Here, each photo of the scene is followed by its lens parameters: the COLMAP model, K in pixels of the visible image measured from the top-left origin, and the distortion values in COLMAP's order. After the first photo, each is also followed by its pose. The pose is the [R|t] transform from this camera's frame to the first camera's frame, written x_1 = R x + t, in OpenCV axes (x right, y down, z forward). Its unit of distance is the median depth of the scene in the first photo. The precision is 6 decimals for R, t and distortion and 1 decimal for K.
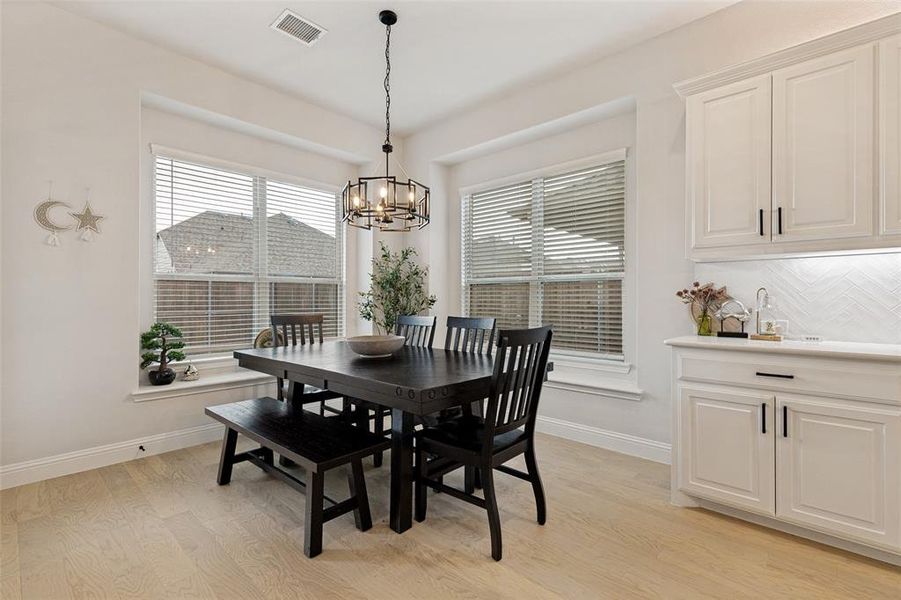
lens RADIAL K [[410.2, 0, 451.2], [0, 410.2, 299.0], [0, 0, 1]] dist [0.006044, -0.001484]
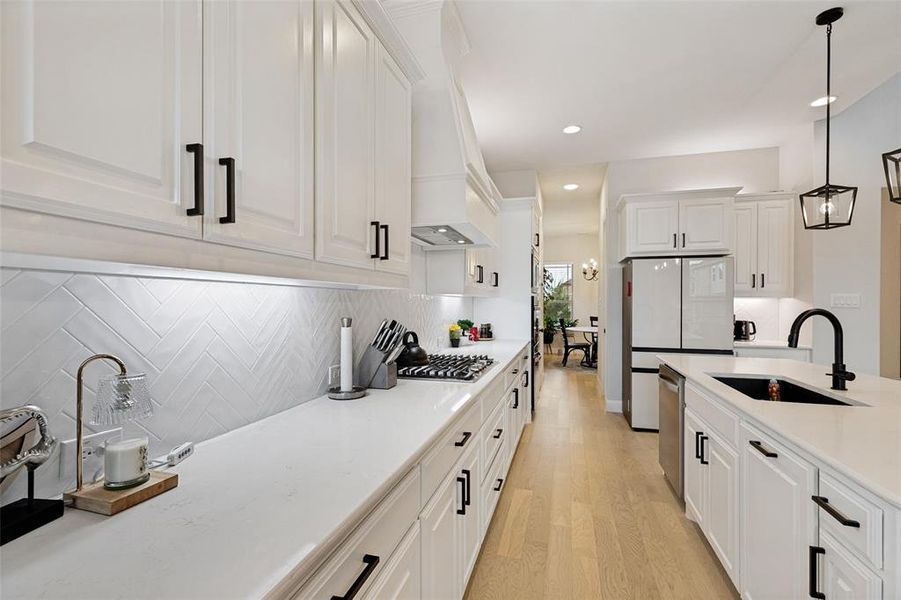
lens RADIAL K [[410.2, 0, 454.4], [0, 410.2, 304.8], [0, 0, 1]] dist [0.006044, -0.001484]
pose [[-0.452718, -0.008098, 0.891617, 0.285582], [-0.006902, 0.999961, 0.005577, -0.069497], [-0.891627, -0.003629, -0.452756, 0.843845]]
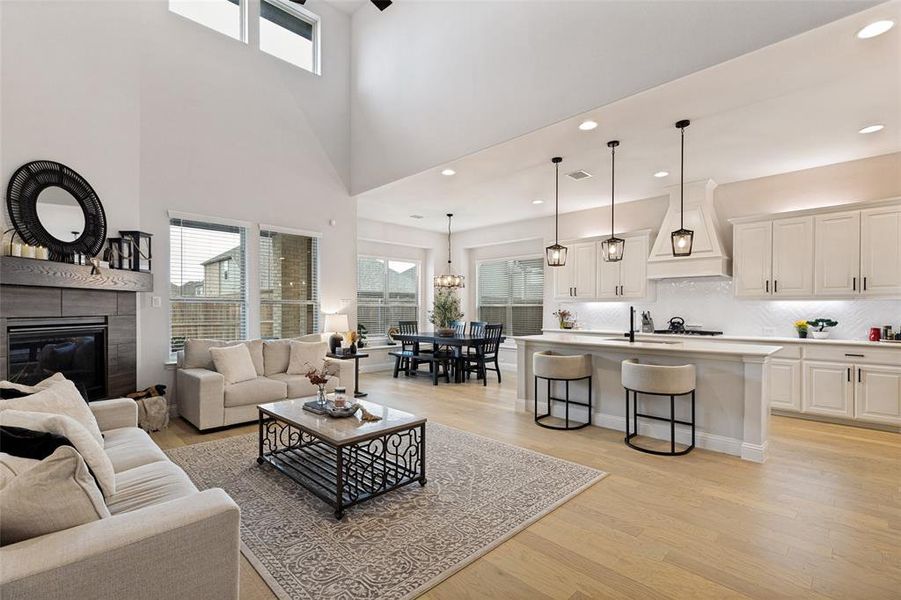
lens RADIAL K [[410.2, 0, 446.0], [0, 410.2, 308.8], [0, 0, 1]] dist [0.006044, -0.001484]
pose [[0.998715, 0.000701, -0.050683, -0.038997], [-0.000595, 0.999998, 0.002105, -0.053525], [0.050684, -0.002072, 0.998713, -1.911061]]
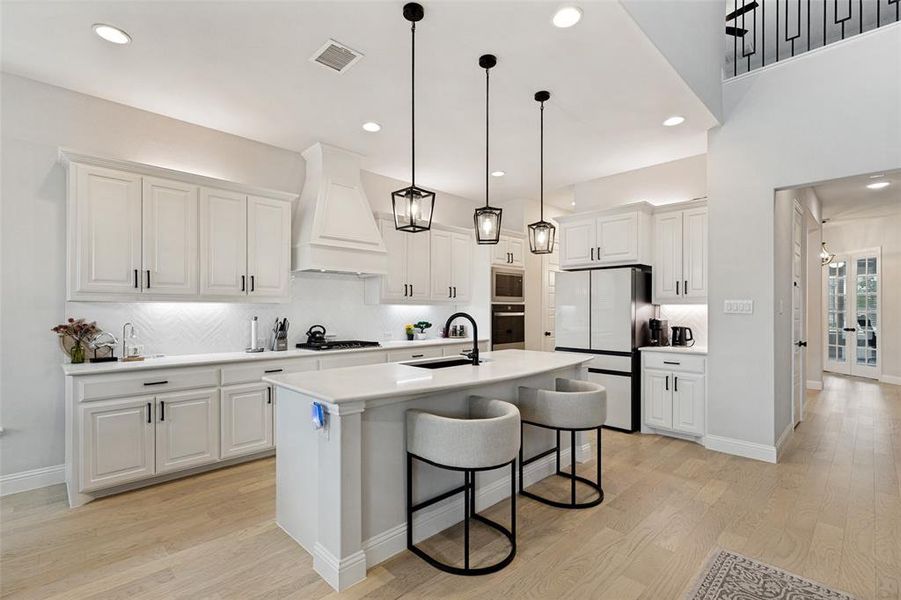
lens RADIAL K [[410.2, 0, 451.0], [0, 410.2, 307.8], [0, 0, 1]] dist [0.006044, -0.001484]
pose [[0.048295, -0.001038, 0.998833, -0.536065], [-0.004584, 0.999989, 0.001261, -0.080067], [-0.998823, -0.004639, 0.048290, -0.137341]]
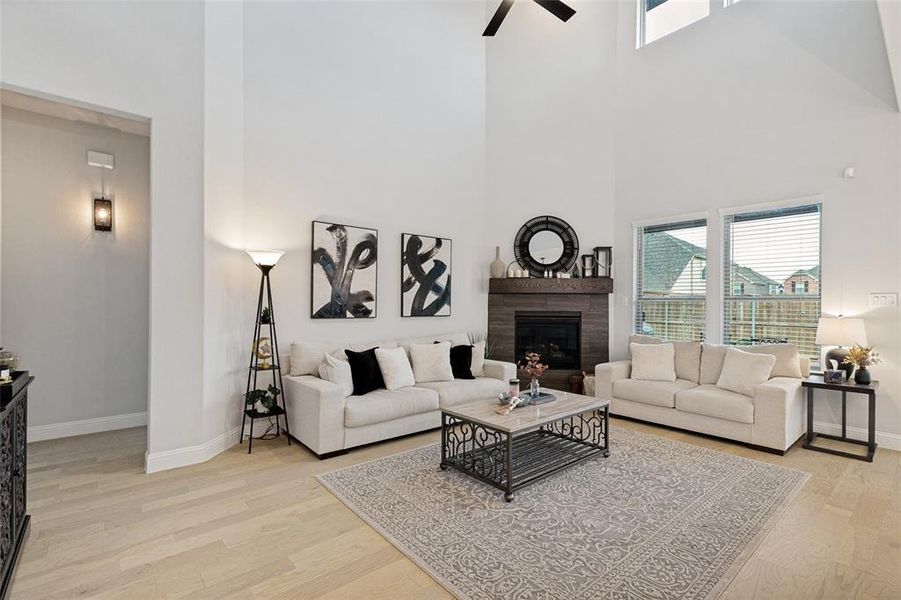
lens RADIAL K [[410.2, 0, 449.5], [0, 410.2, 306.5], [0, 0, 1]] dist [0.006044, -0.001484]
pose [[-0.125820, 0.002612, -0.992050, 0.877175], [-0.006381, 0.999974, 0.003442, -0.053013], [0.992033, 0.006764, -0.125800, -0.801727]]
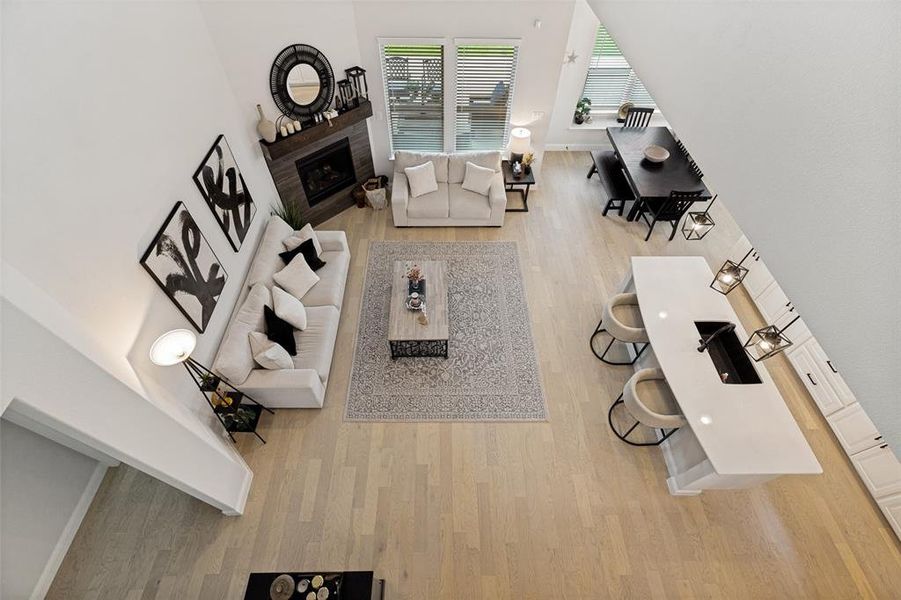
lens RADIAL K [[410.2, 0, 449.9], [0, 410.2, 298.5], [0, 0, 1]] dist [0.006044, -0.001484]
pose [[0.688025, 0.573422, -0.444758, 0.579581], [-0.011080, 0.621107, 0.783647, -1.320662], [0.725602, -0.534241, 0.433691, -1.483615]]
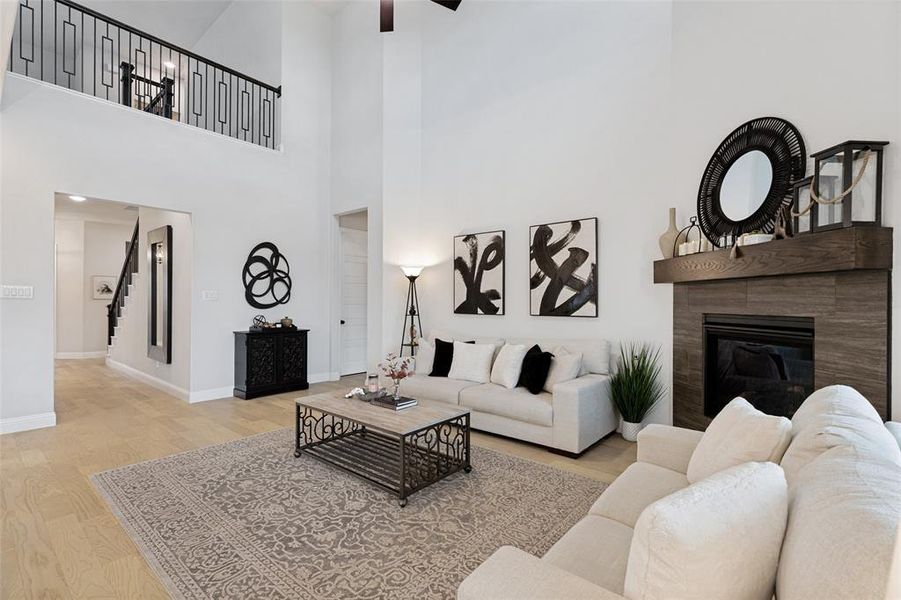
lens RADIAL K [[410.2, 0, 450.1], [0, 410.2, 301.2], [0, 0, 1]] dist [0.006044, -0.001484]
pose [[-0.999059, -0.005365, -0.043046, -0.580336], [-0.005234, 0.999981, -0.003157, -0.052047], [0.043062, -0.002929, -0.999068, 0.530425]]
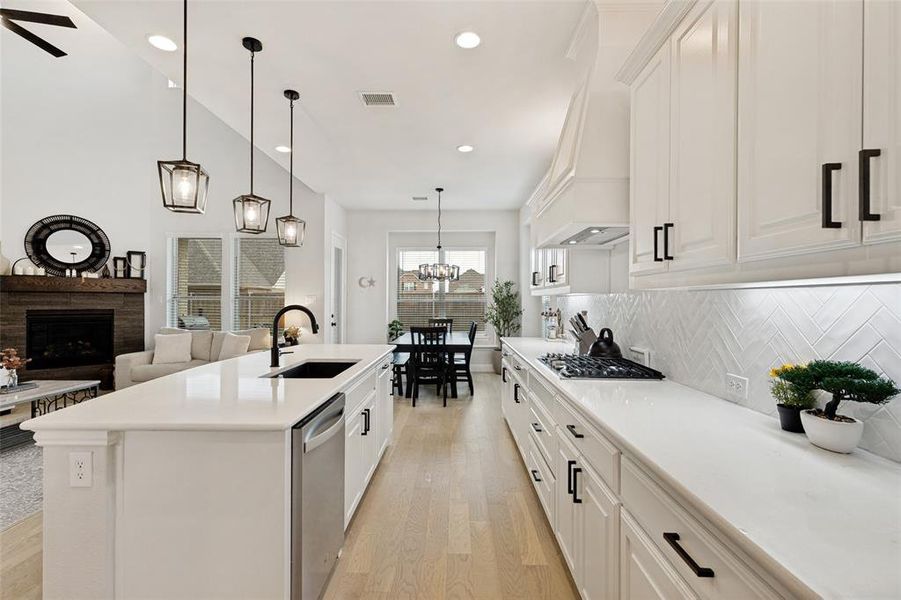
lens RADIAL K [[410.2, 0, 448.0], [0, 410.2, 300.0], [0, 0, 1]] dist [0.006044, -0.001484]
pose [[0.661513, -0.000119, -0.749934, 1.686184], [-0.001647, 0.999997, -0.001612, -0.075572], [0.749932, 0.002301, 0.661511, -0.497066]]
